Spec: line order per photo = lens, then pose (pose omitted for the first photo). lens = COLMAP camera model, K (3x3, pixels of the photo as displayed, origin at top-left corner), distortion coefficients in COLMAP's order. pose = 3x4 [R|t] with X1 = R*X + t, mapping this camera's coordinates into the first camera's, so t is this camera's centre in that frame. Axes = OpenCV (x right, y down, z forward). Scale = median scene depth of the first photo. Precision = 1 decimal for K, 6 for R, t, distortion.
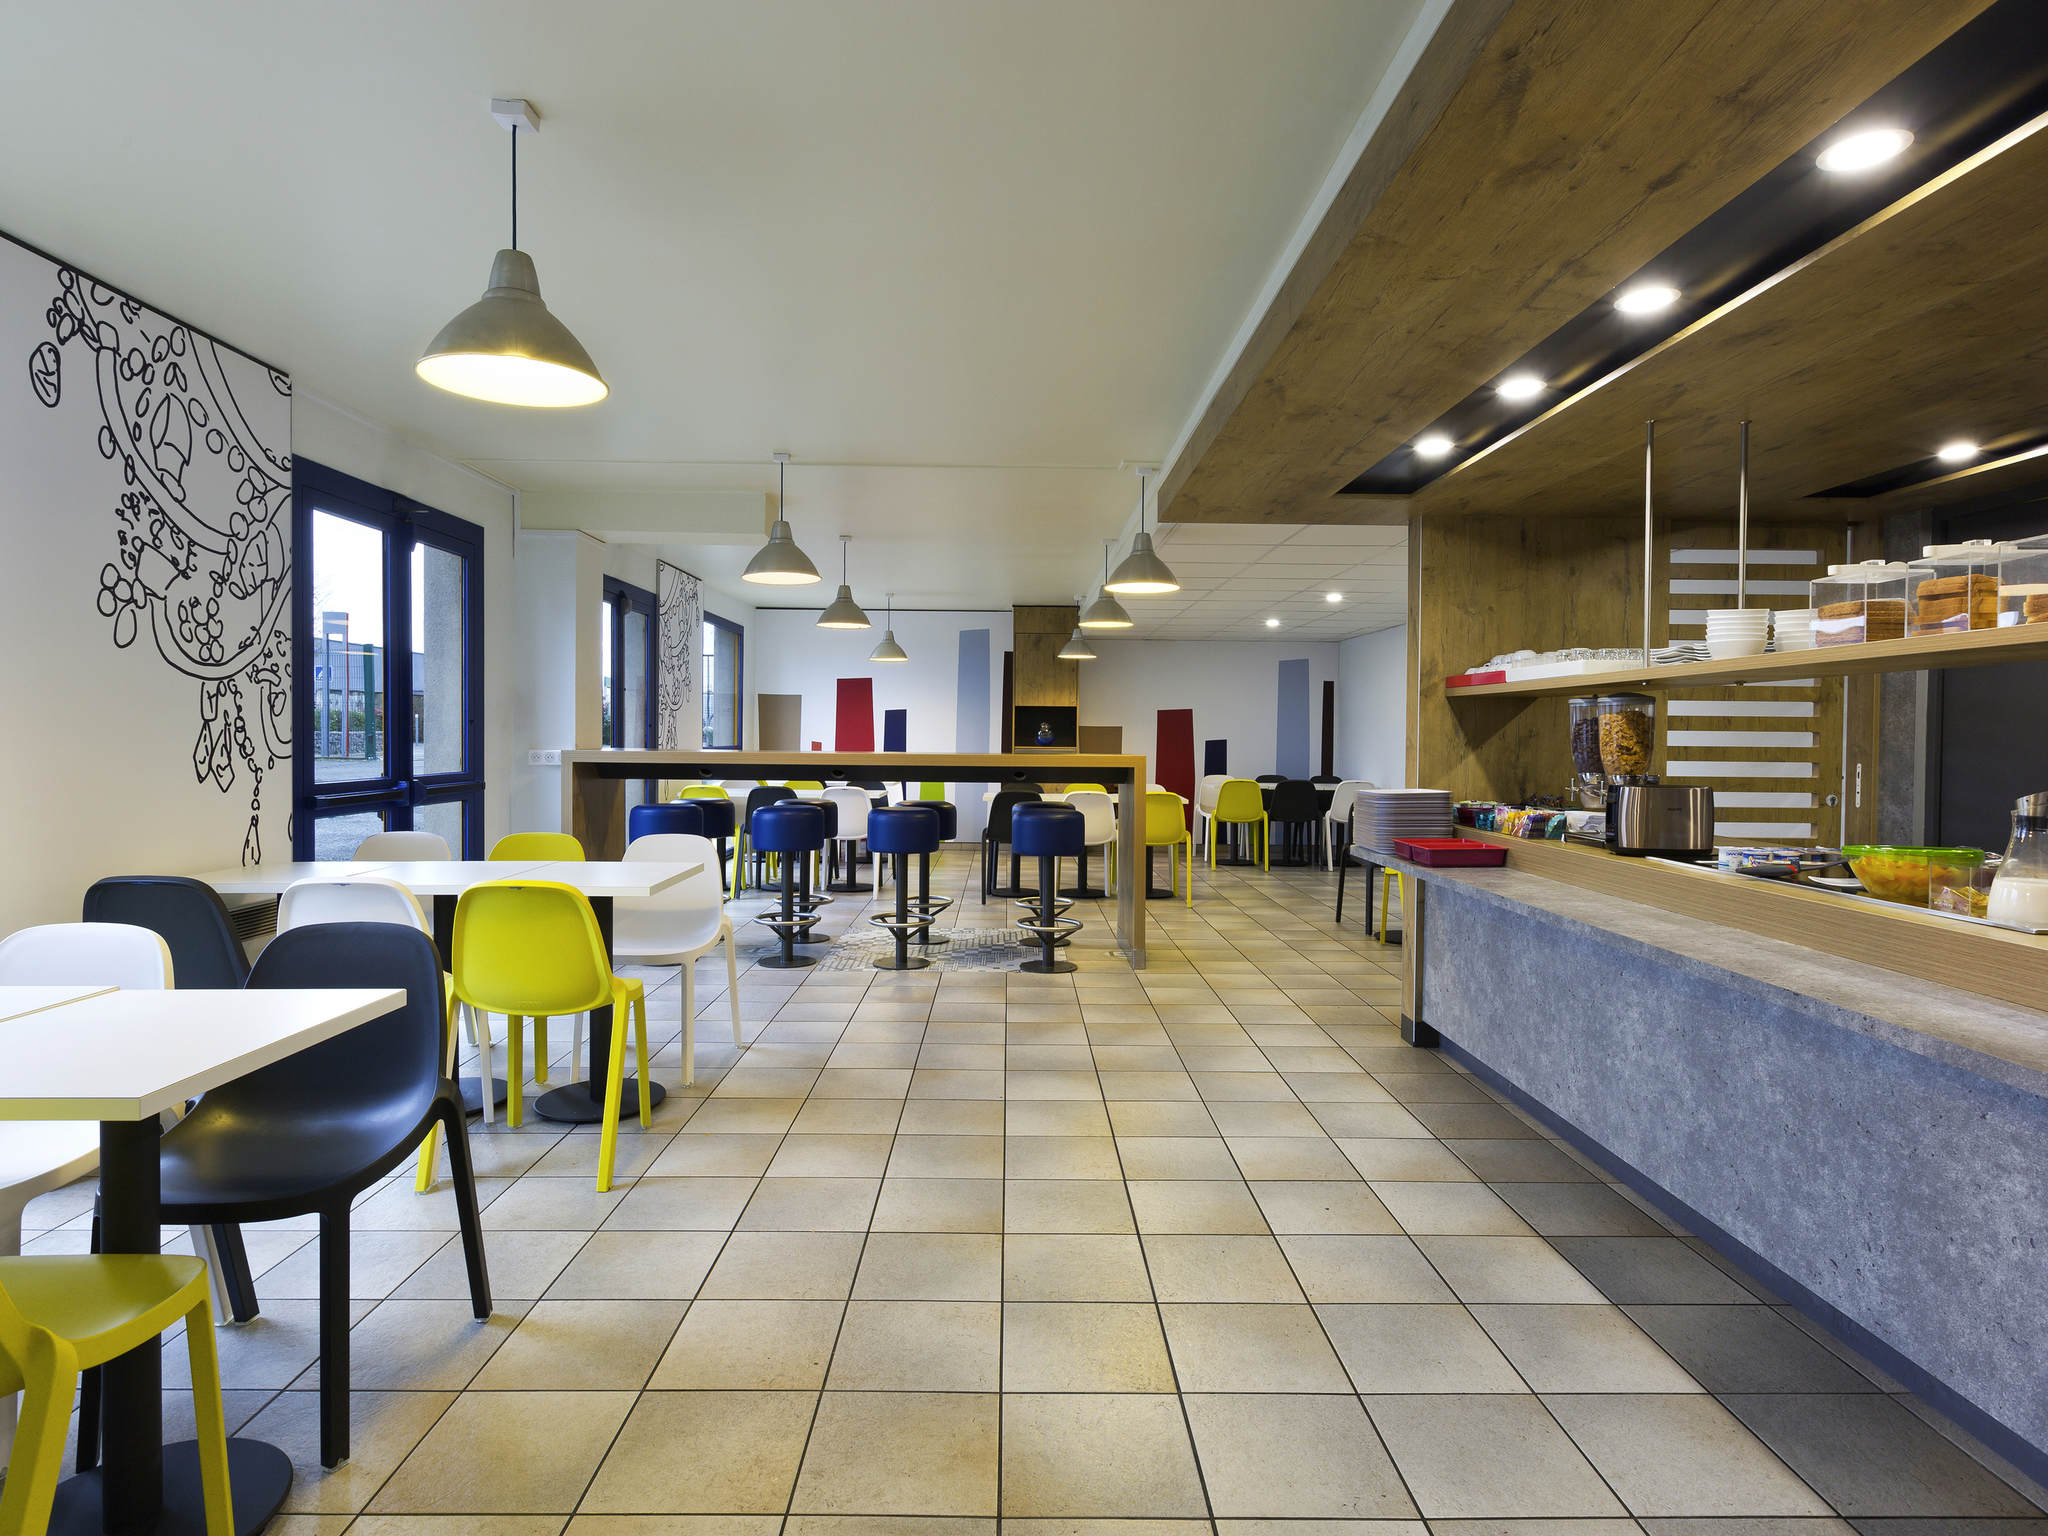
lens RADIAL K [[1132.7, 0, 1024.0], [0, 1132.7, 768.0], [0, 0, 1]] dist [-0.002445, -0.000806]
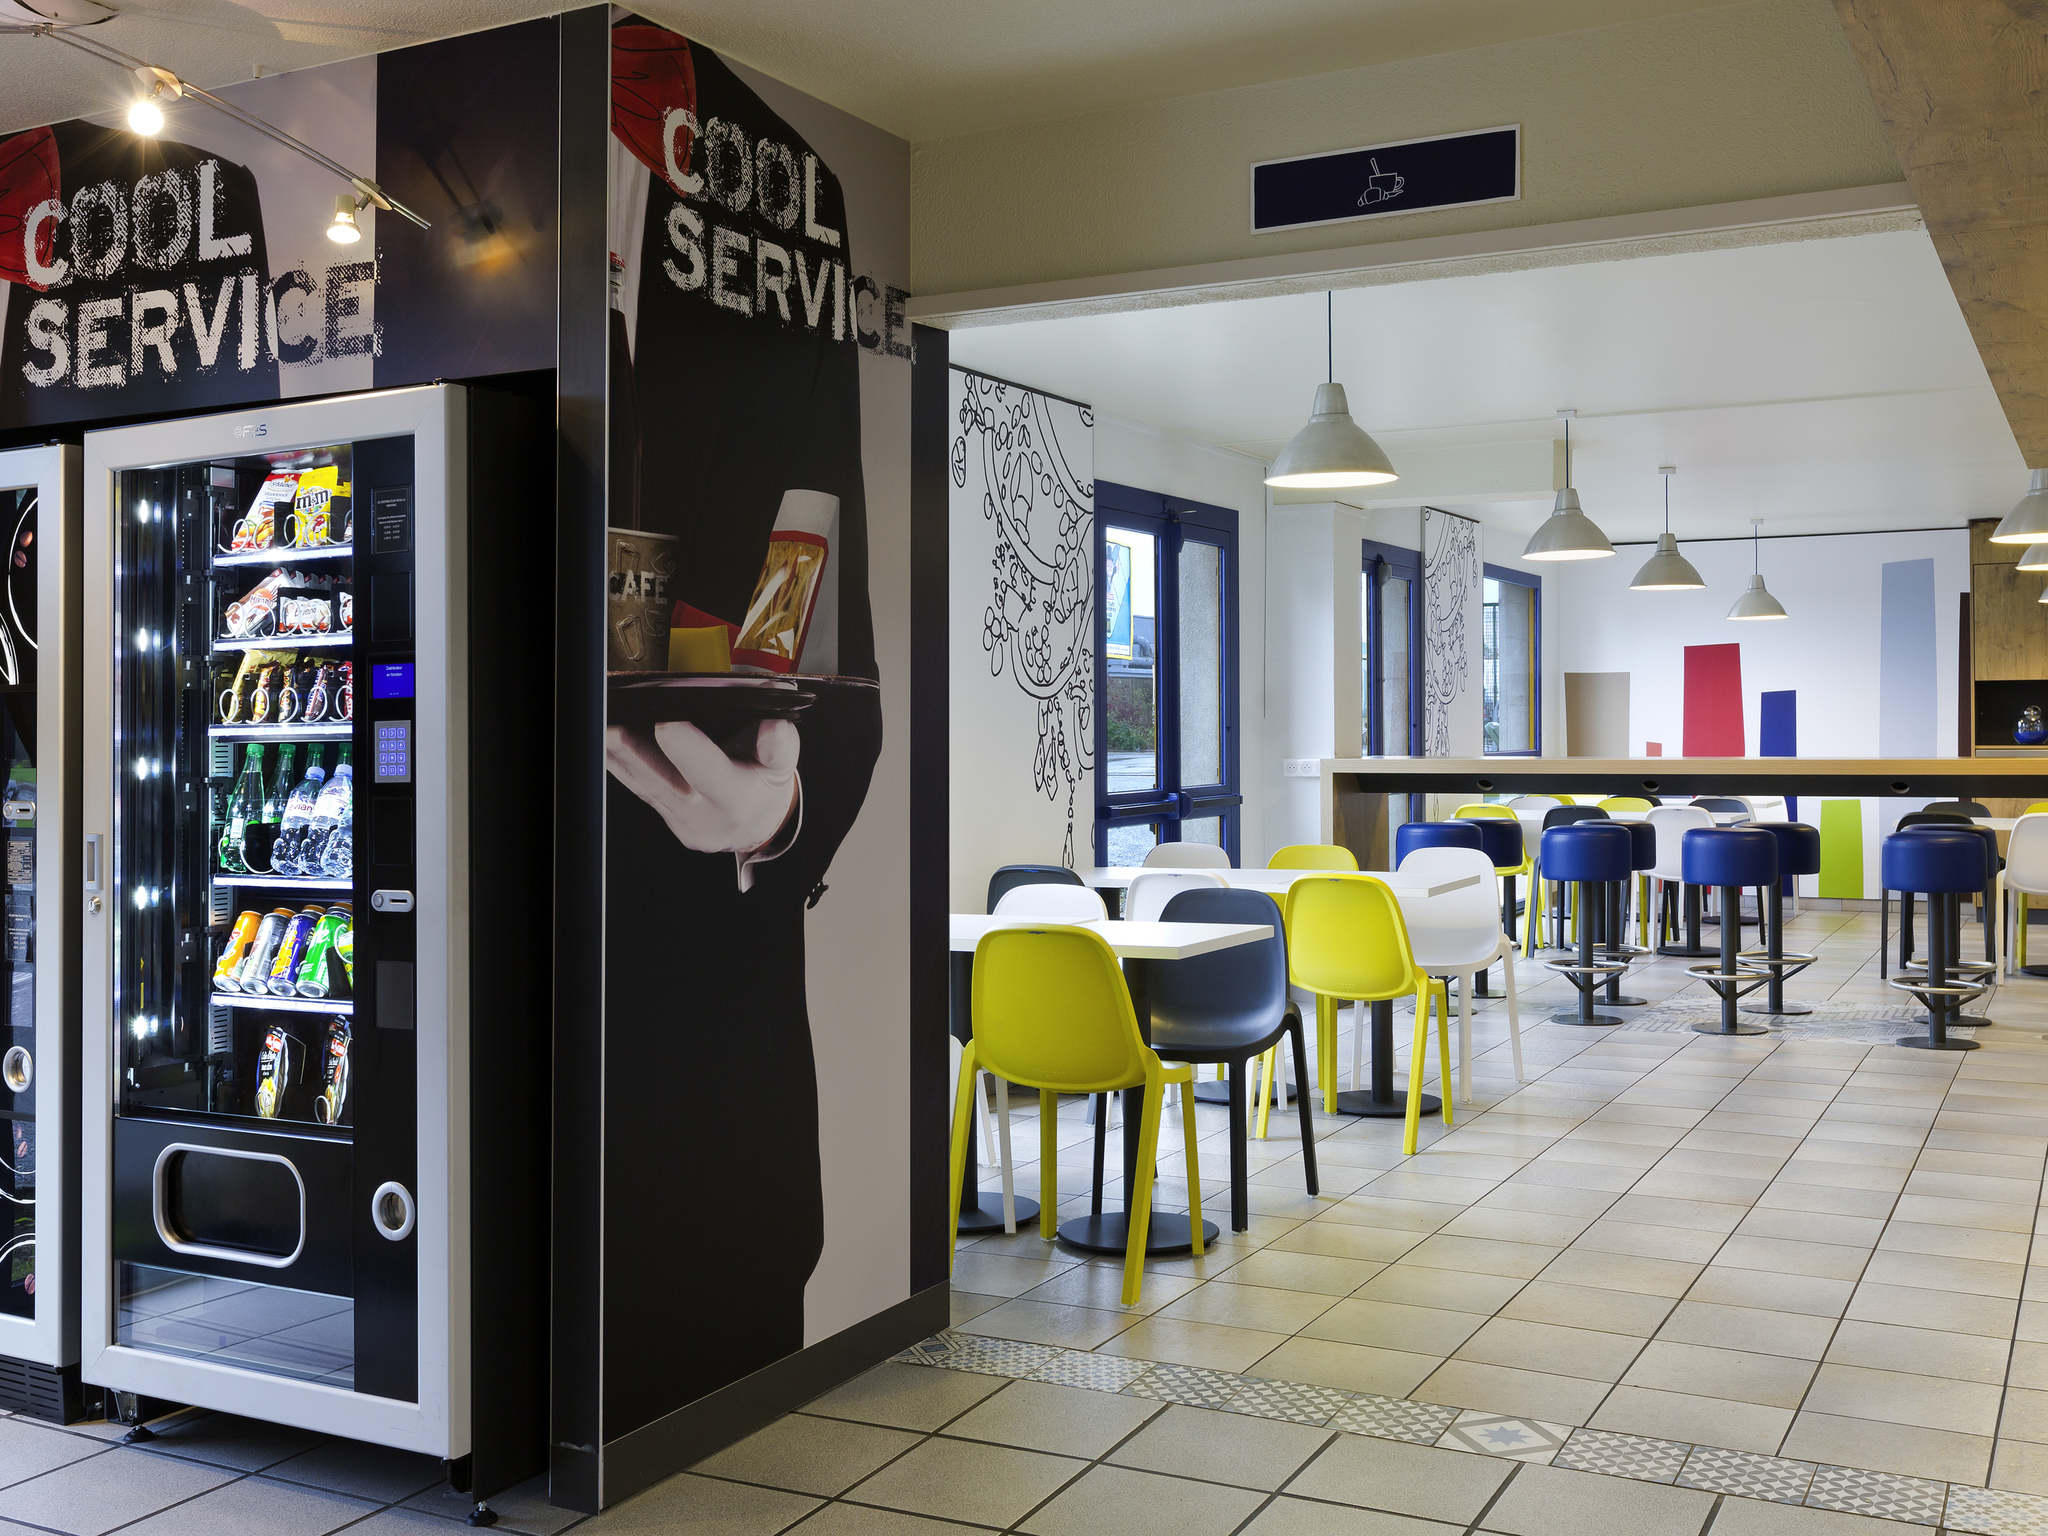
lens RADIAL K [[2097.7, 0, 1024.0], [0, 2097.7, 768.0], [0, 0, 1]] dist [-0.023869, -0.005767]
pose [[0.880173, -0.007938, -0.474587, 0.208398], [0.003190, 0.999937, -0.010808, 0.010526], [0.474642, 0.007999, 0.880143, -0.708654]]
